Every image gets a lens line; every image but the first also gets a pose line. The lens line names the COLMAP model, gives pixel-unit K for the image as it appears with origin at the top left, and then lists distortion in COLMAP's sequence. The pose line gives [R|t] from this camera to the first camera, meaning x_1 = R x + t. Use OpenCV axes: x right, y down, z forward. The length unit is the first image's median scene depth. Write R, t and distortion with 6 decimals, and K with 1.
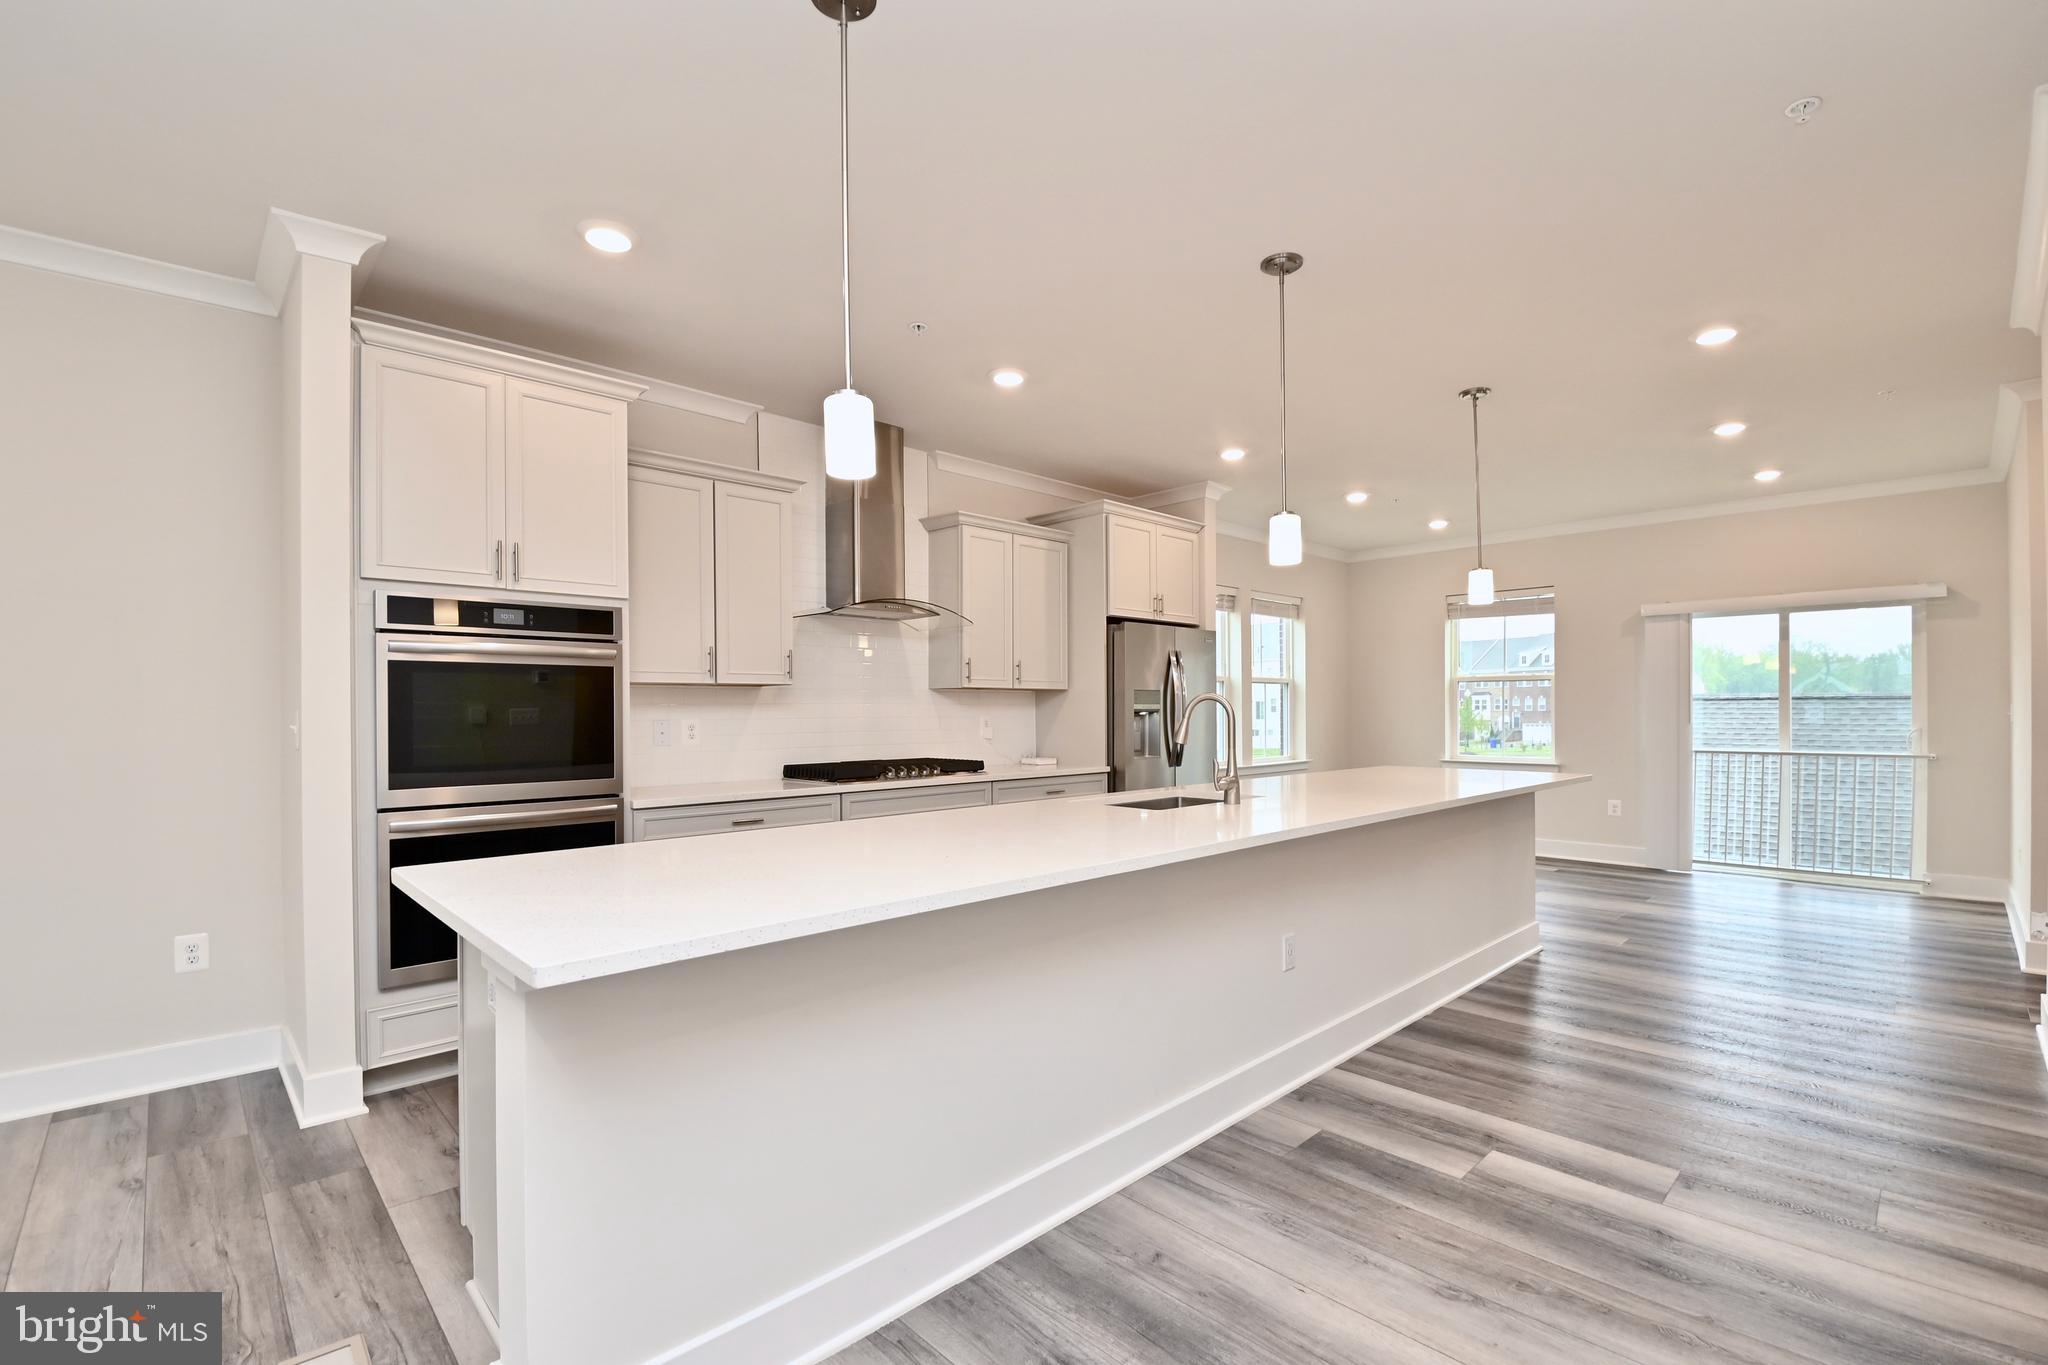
lens RADIAL K [[892.2, 0, 1042.7], [0, 892.2, 720.7], [0, 0, 1]] dist [0.002646, -0.016688]
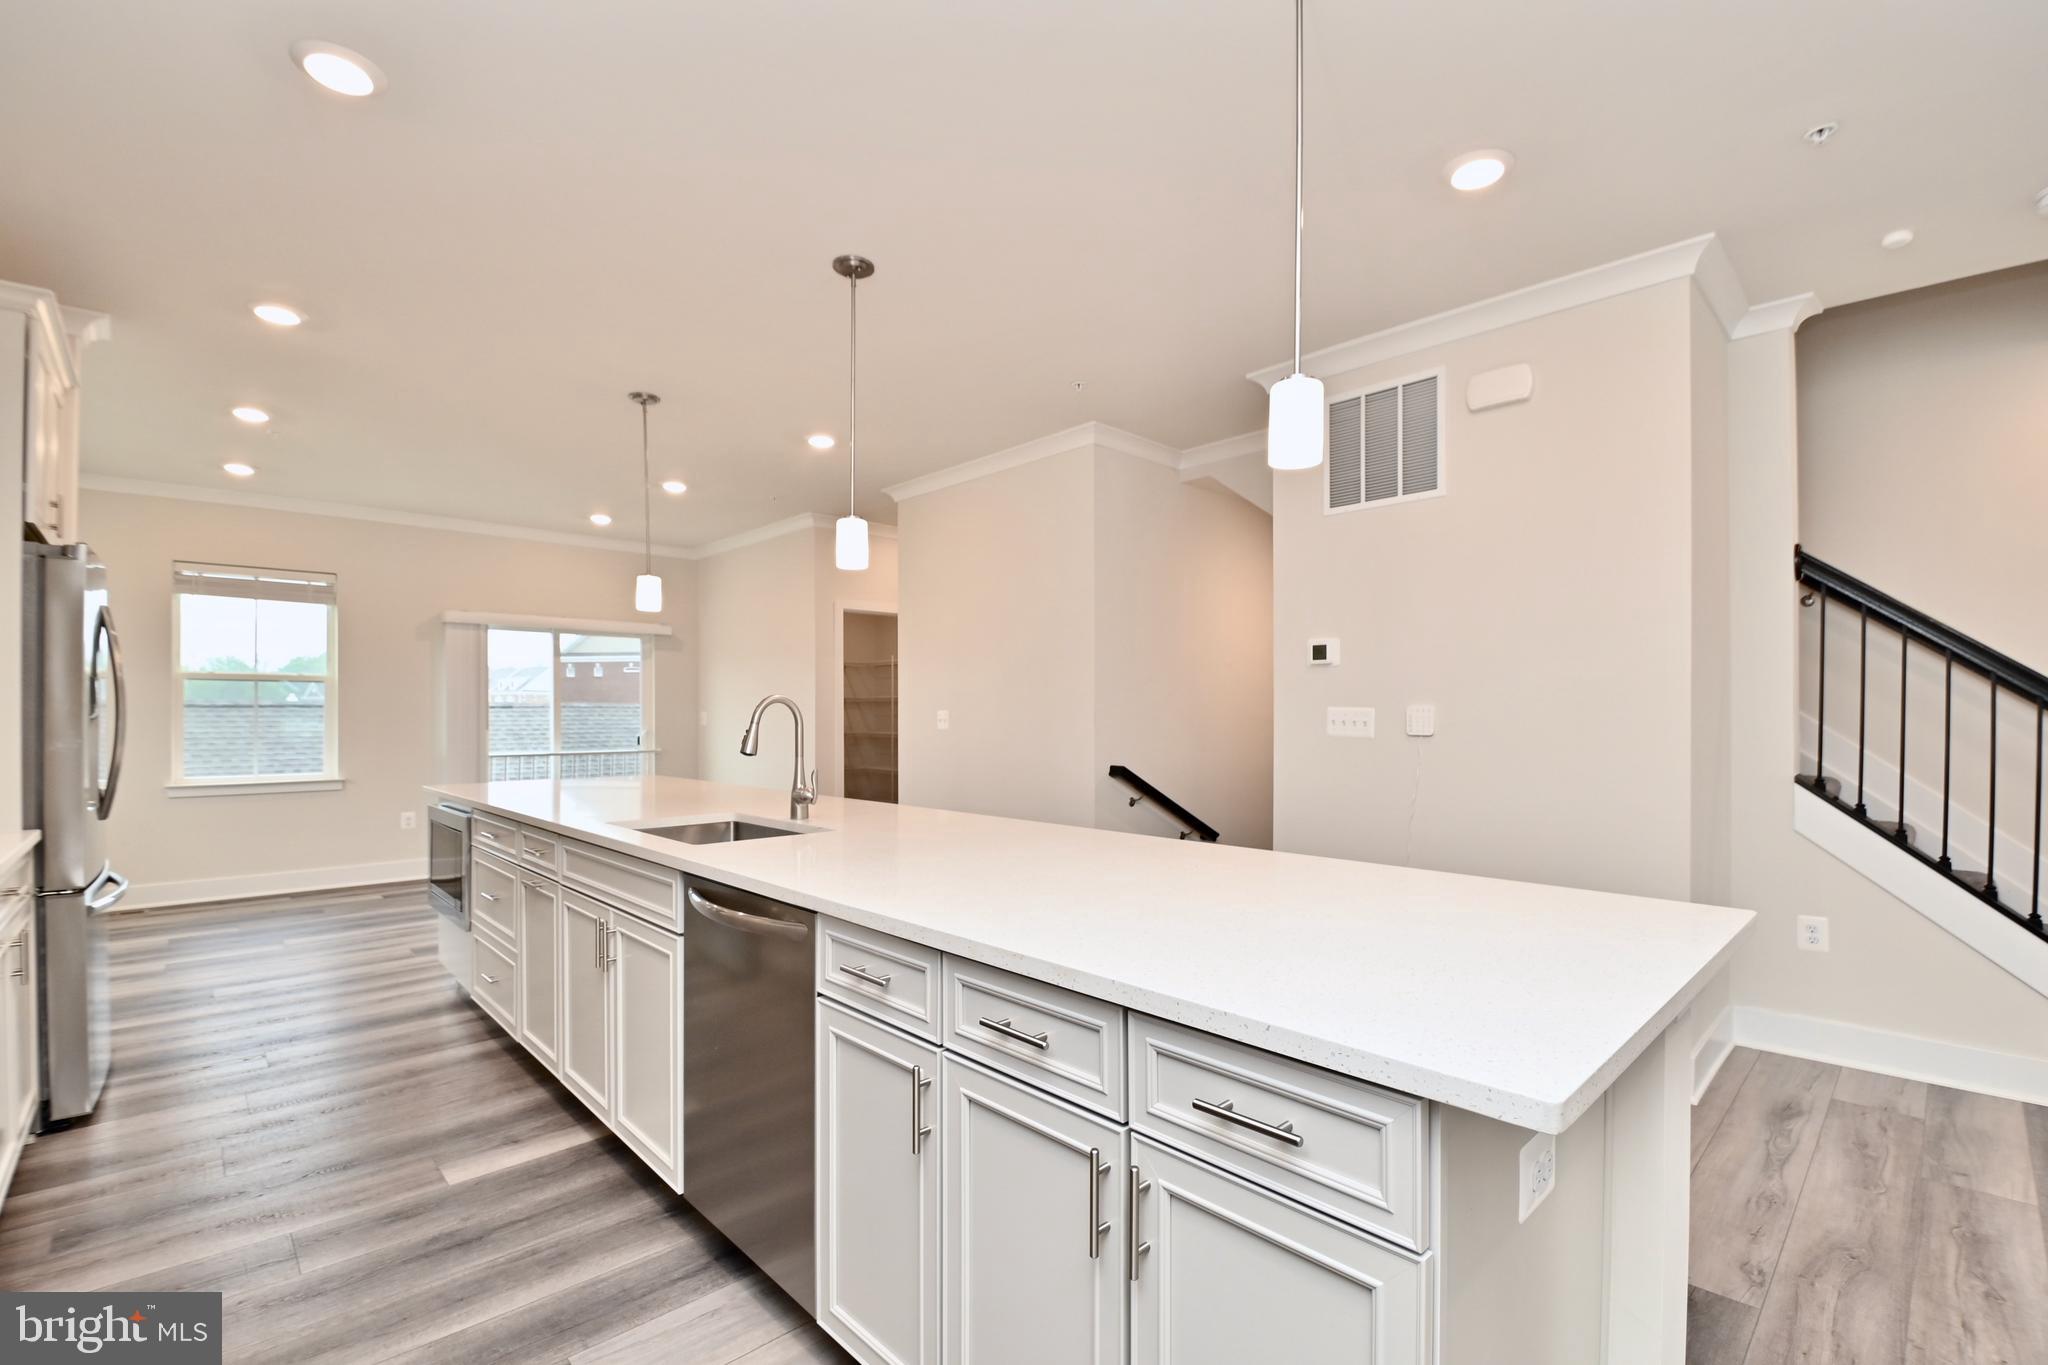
lens RADIAL K [[899.7, 0, 1040.1], [0, 899.7, 711.2], [0, 0, 1]] dist [0.011928, -0.017747]
pose [[-0.001859, 0.007448, 0.999971, -0.523438], [0.012865, 0.999890, -0.007423, -0.003915], [-0.999916, 0.012850, -0.001955, 0.563466]]
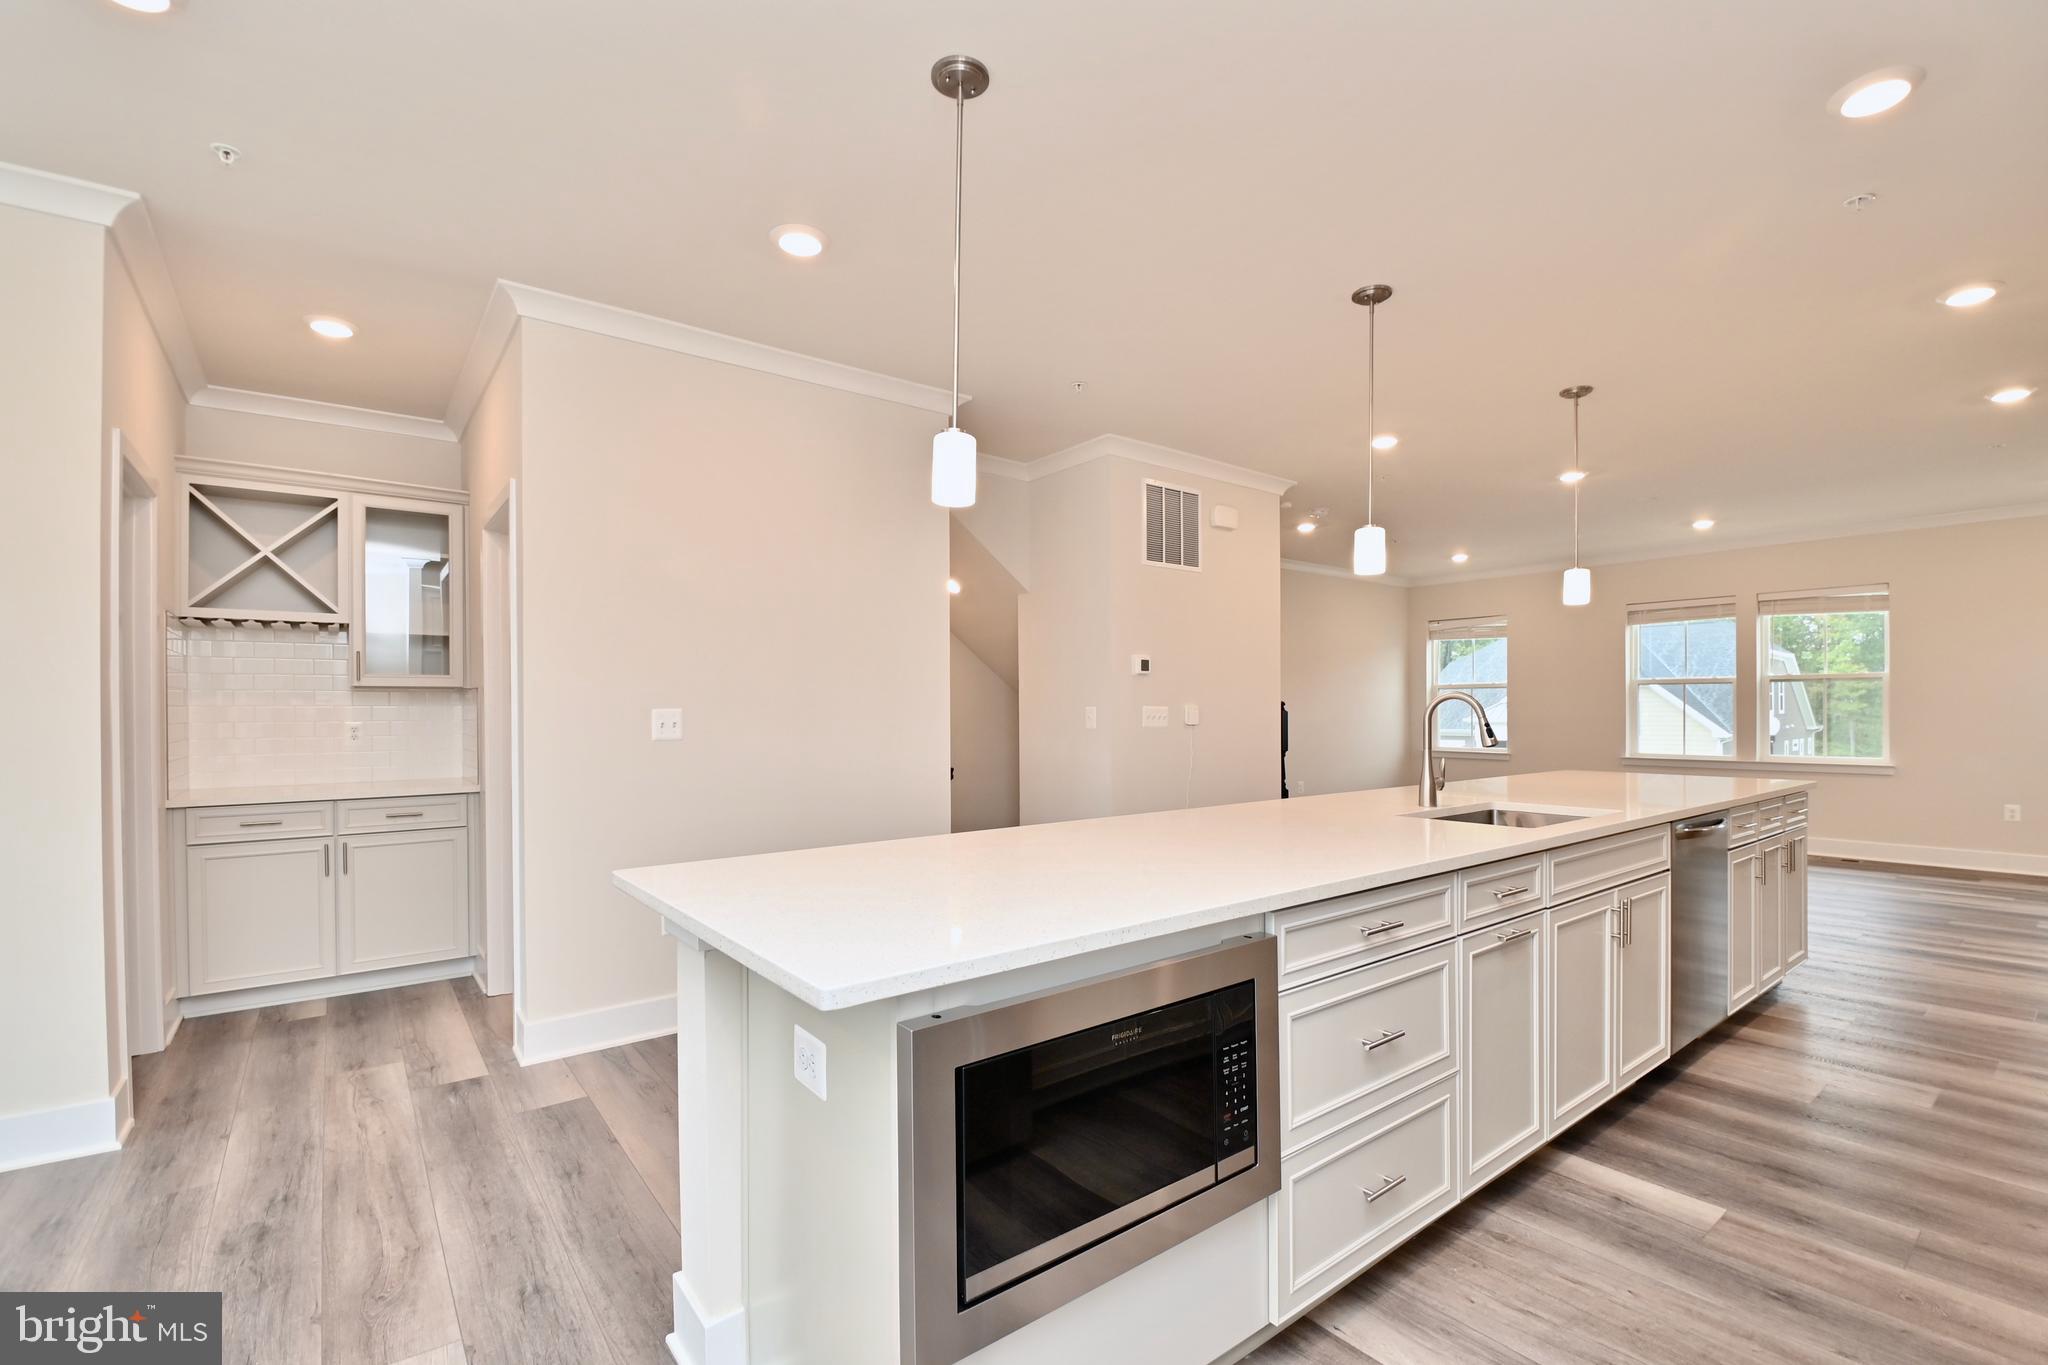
lens RADIAL K [[899.7, 0, 1040.1], [0, 899.7, 711.2], [0, 0, 1]] dist [0.011928, -0.017747]
pose [[-0.995075, 0.008198, 0.098783, 0.394501], [0.009238, 0.999907, 0.010078, -0.017519], [-0.098692, 0.010940, -0.995058, 1.500960]]
